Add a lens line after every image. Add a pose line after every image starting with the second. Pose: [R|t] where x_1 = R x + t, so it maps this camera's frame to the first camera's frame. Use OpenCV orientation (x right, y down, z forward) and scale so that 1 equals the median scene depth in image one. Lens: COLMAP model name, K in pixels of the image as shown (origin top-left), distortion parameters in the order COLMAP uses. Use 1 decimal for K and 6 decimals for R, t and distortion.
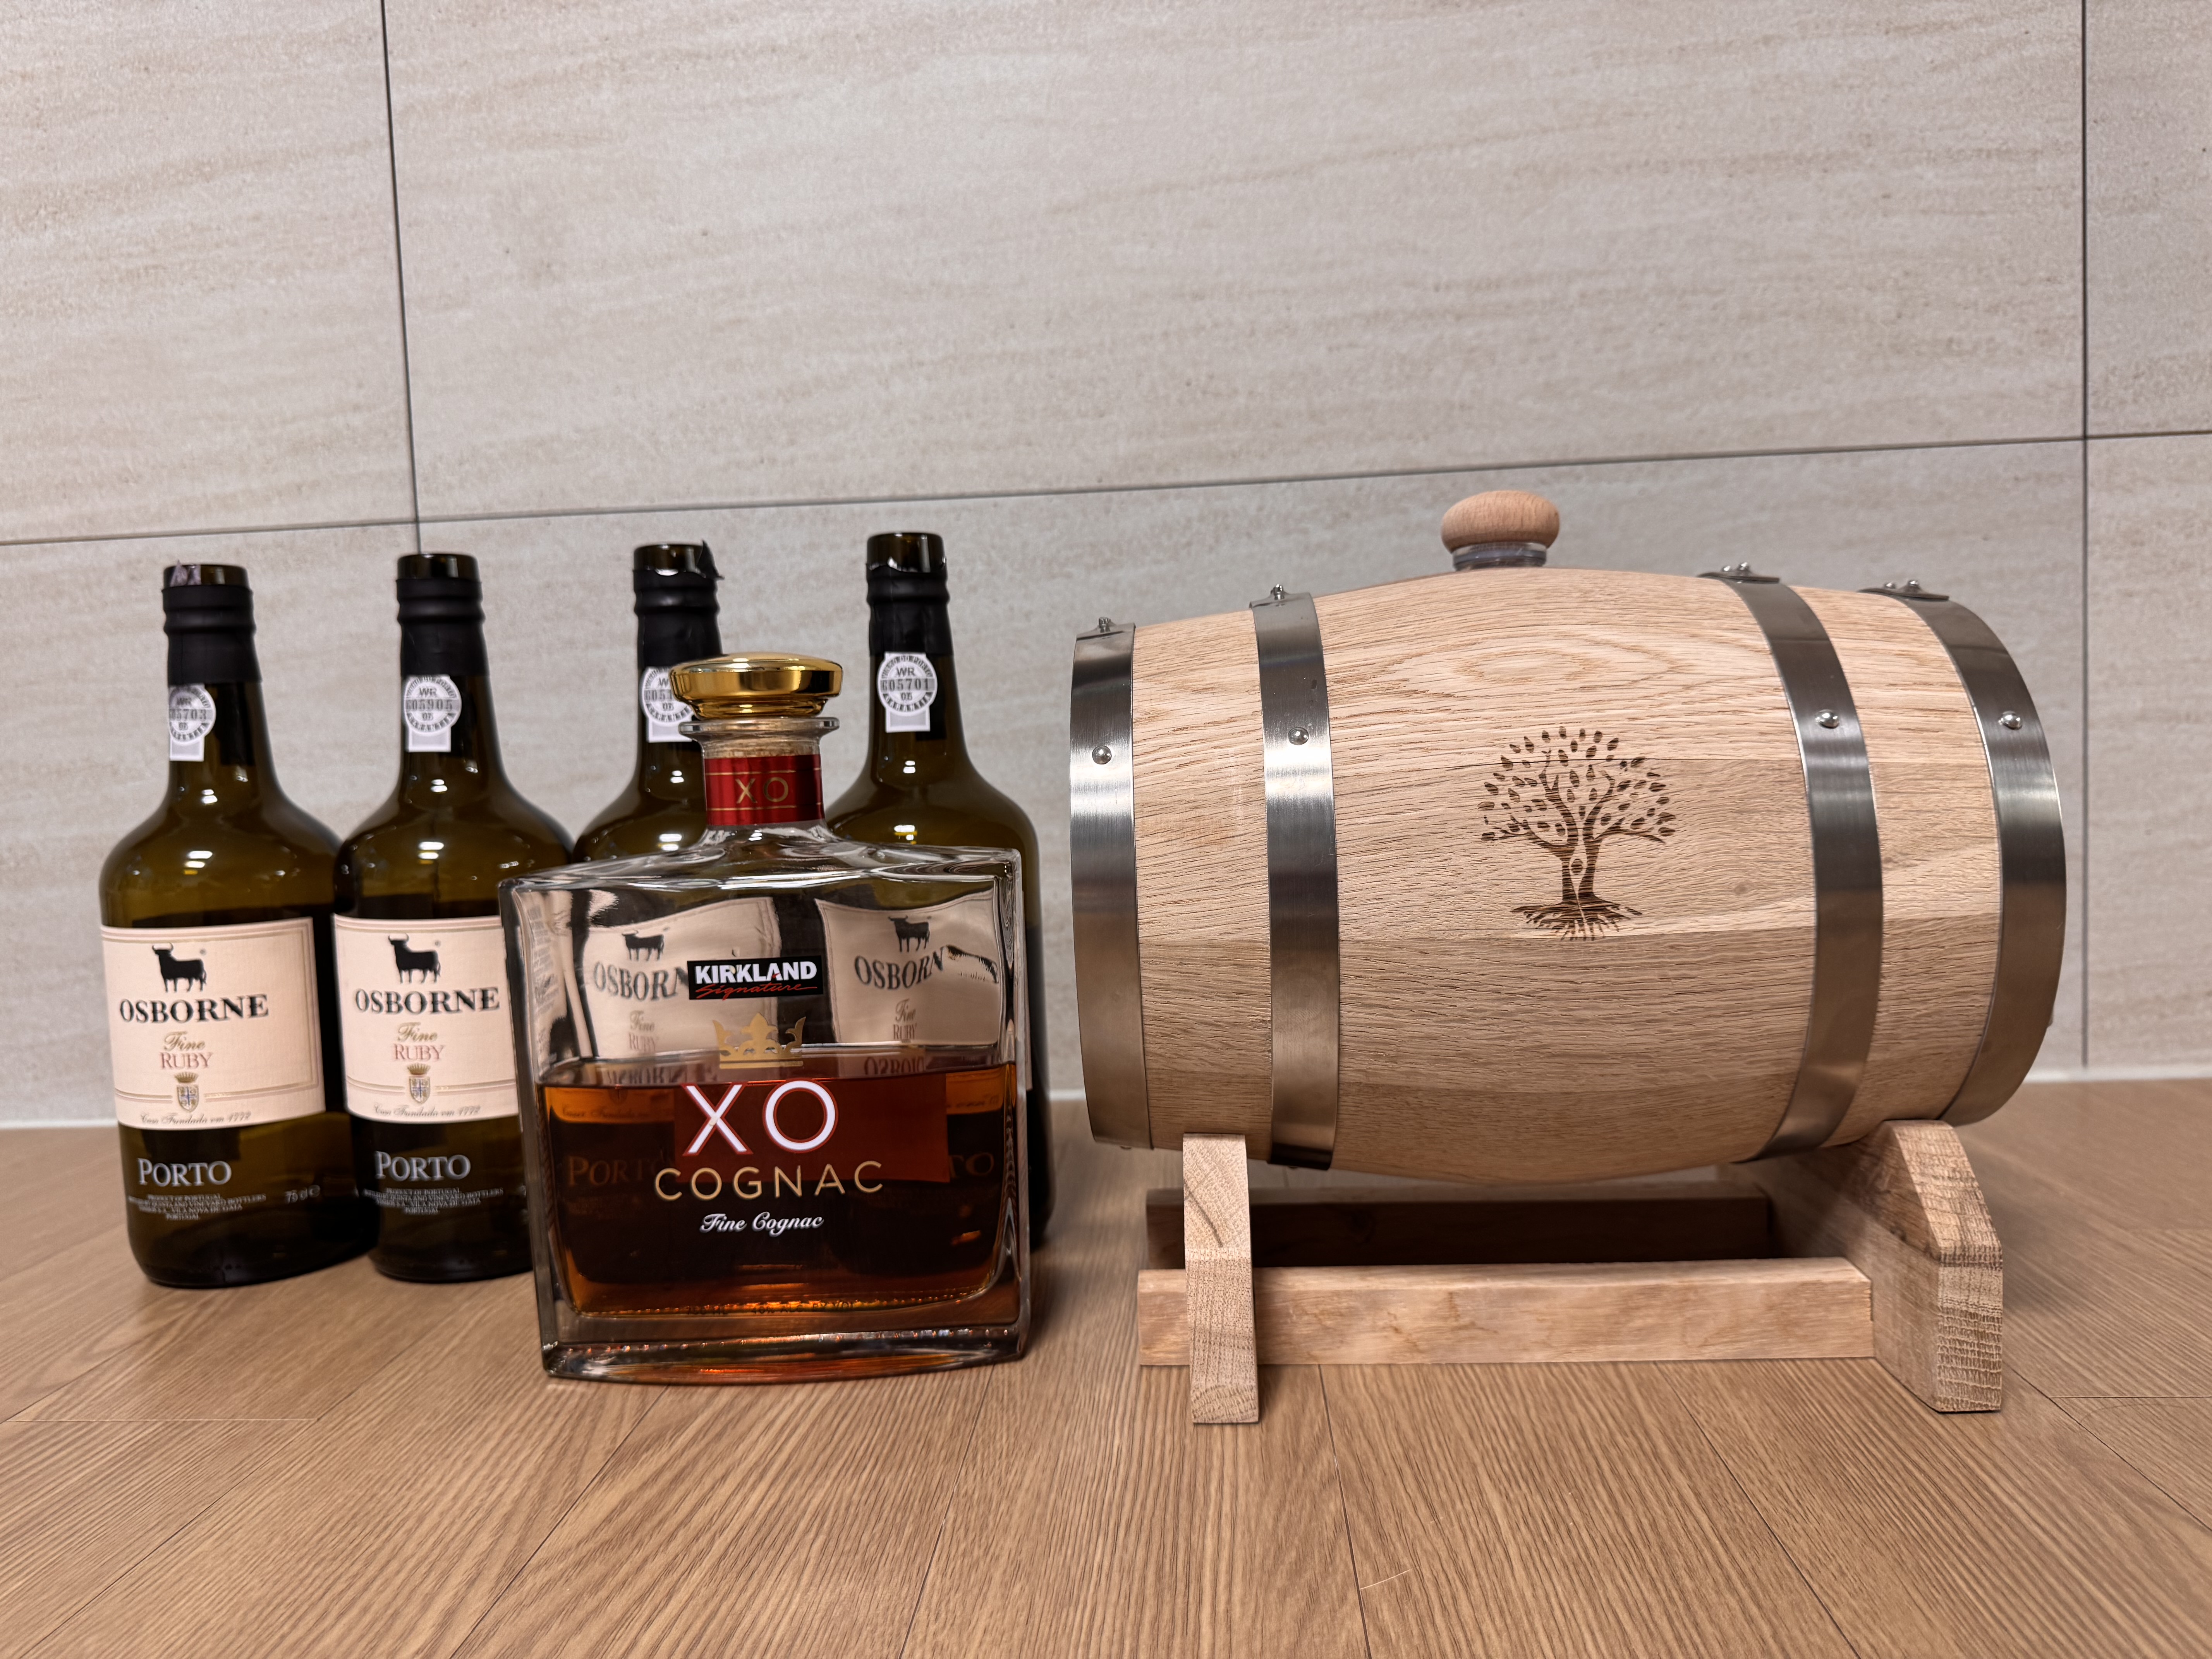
lens RADIAL K [[1697.2, 0, 944.5], [0, 1697.2, 832.9], [0, 0, 1]] dist [0.052526, -0.129292]
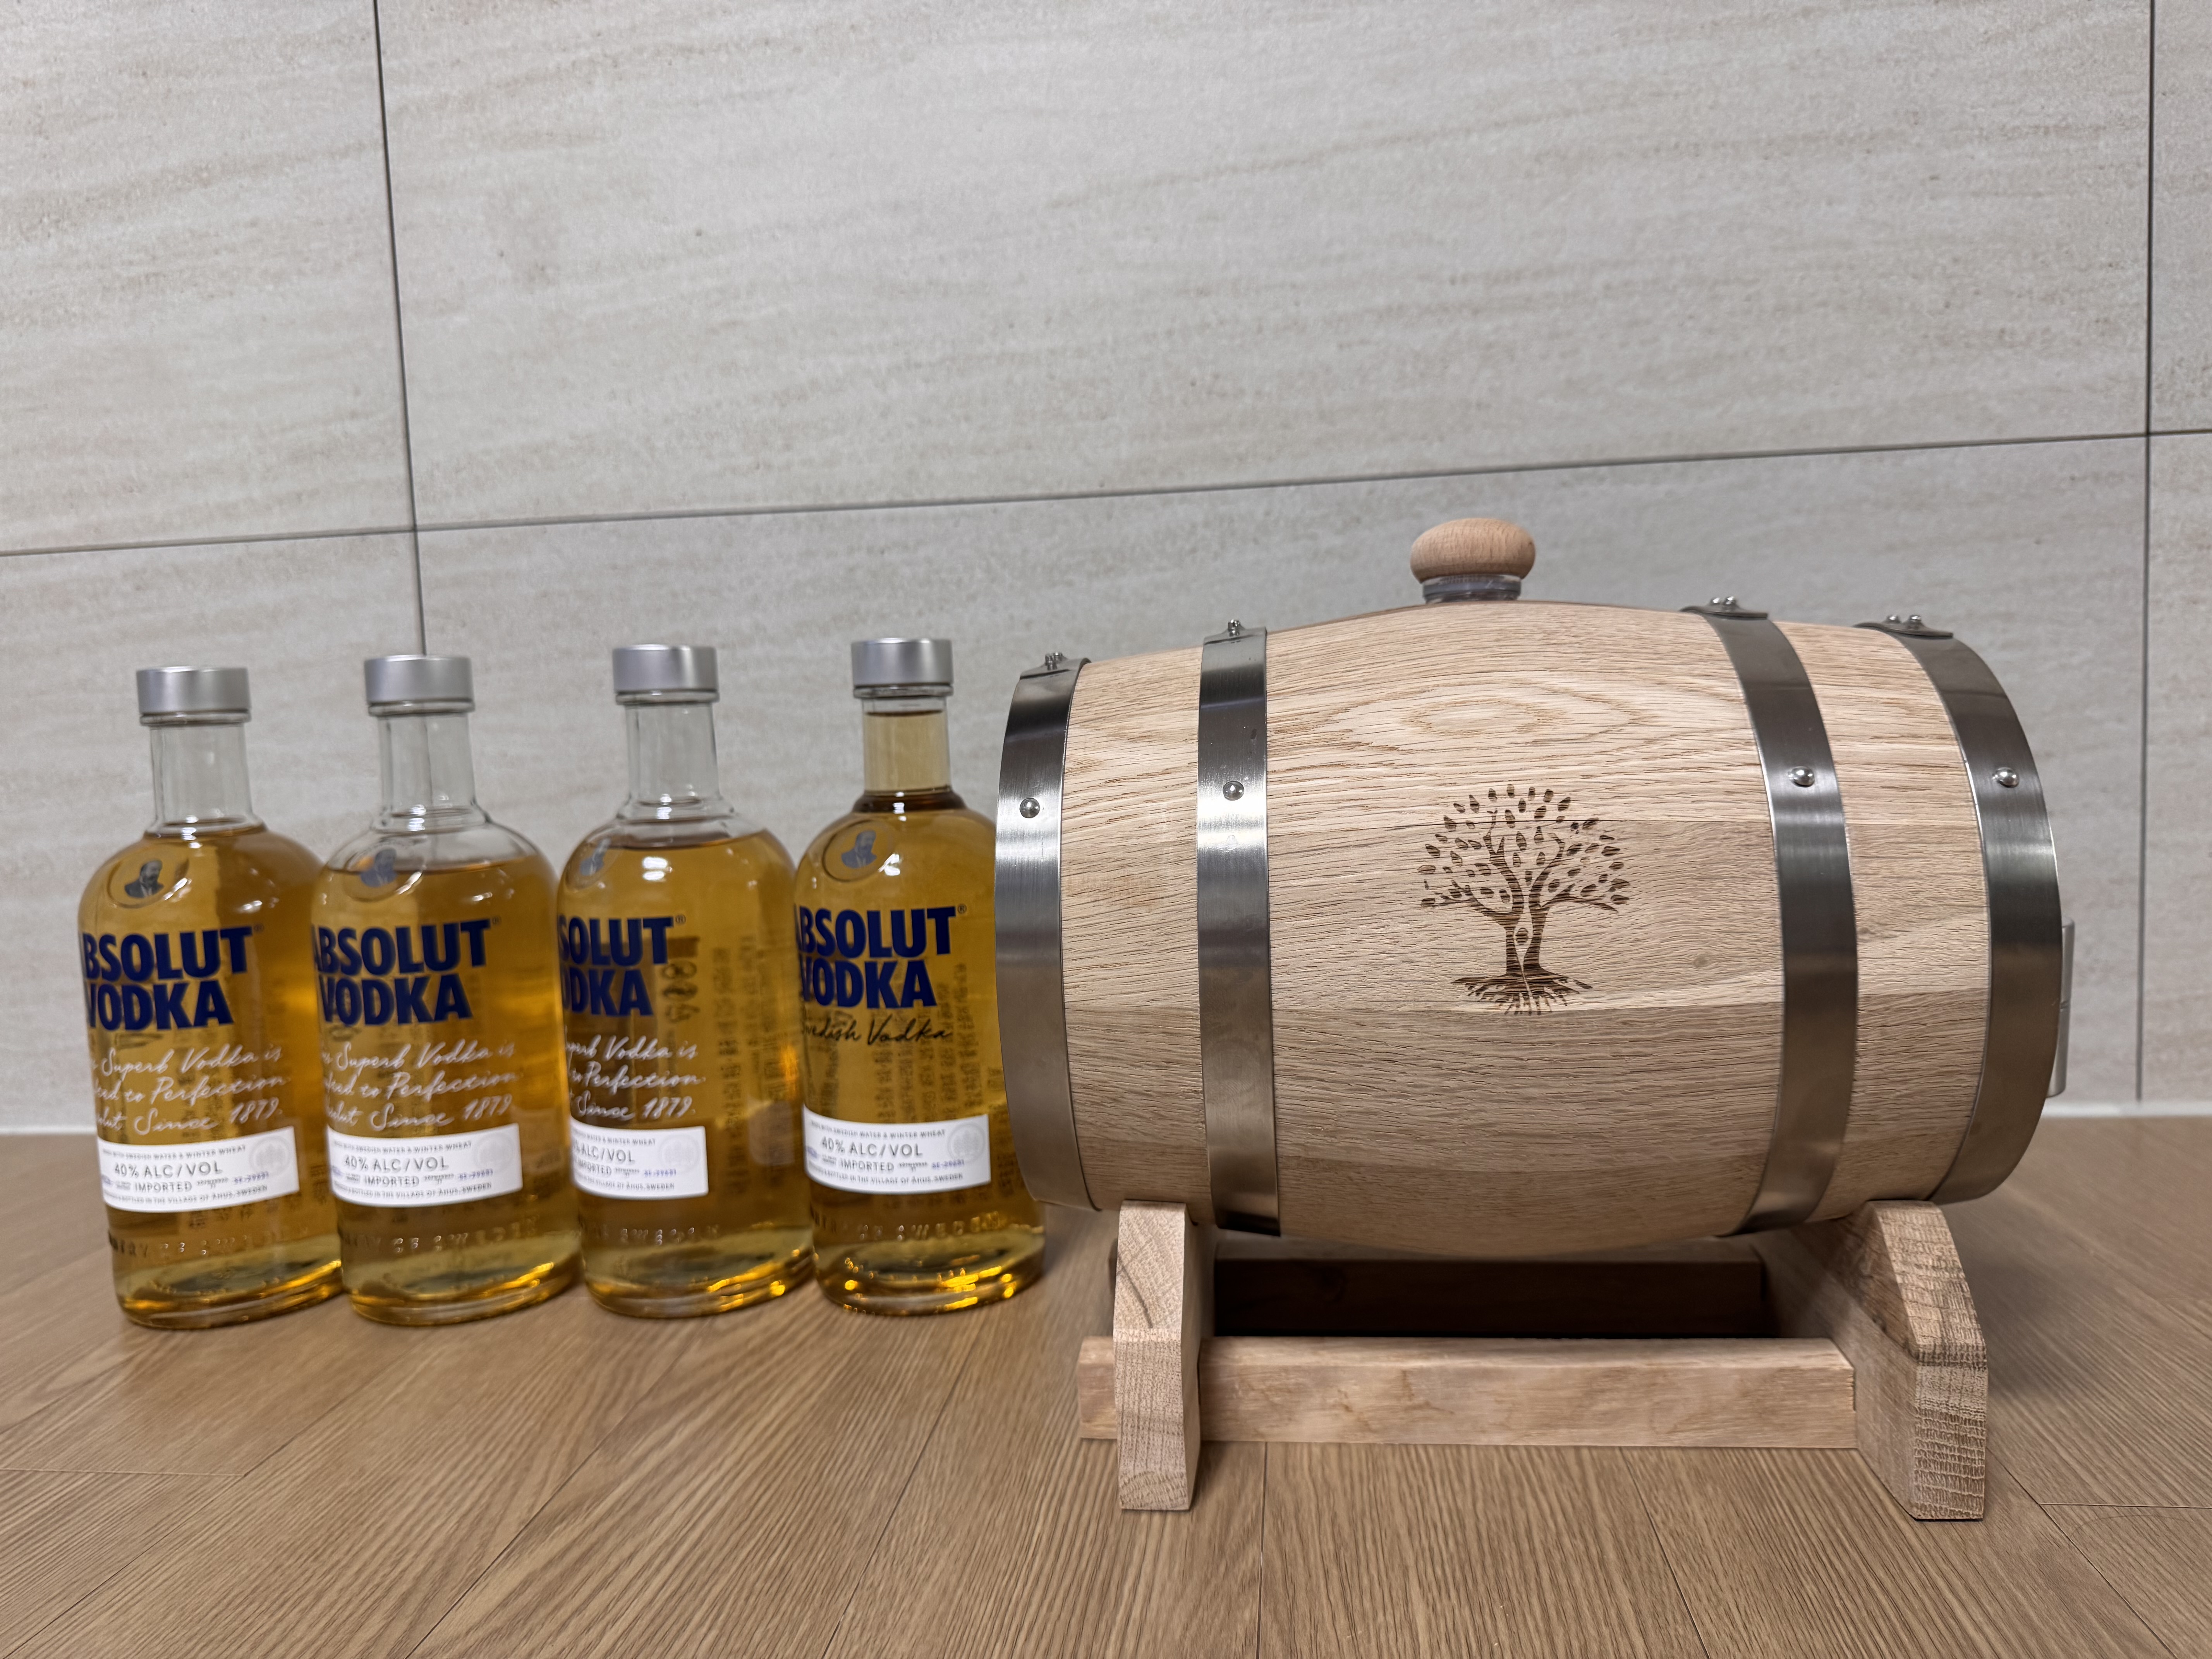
lens RADIAL K [[1687.8, 0, 967.4], [0, 1687.8, 826.7], [0, 0, 1]] dist [0.044912, -0.113633]
pose [[0.998812, 0.001464, -0.048706, 0.103833], [-0.000441, 0.999779, 0.021003, -0.055303], [0.048726, -0.020956, 0.998592, 0.054238]]
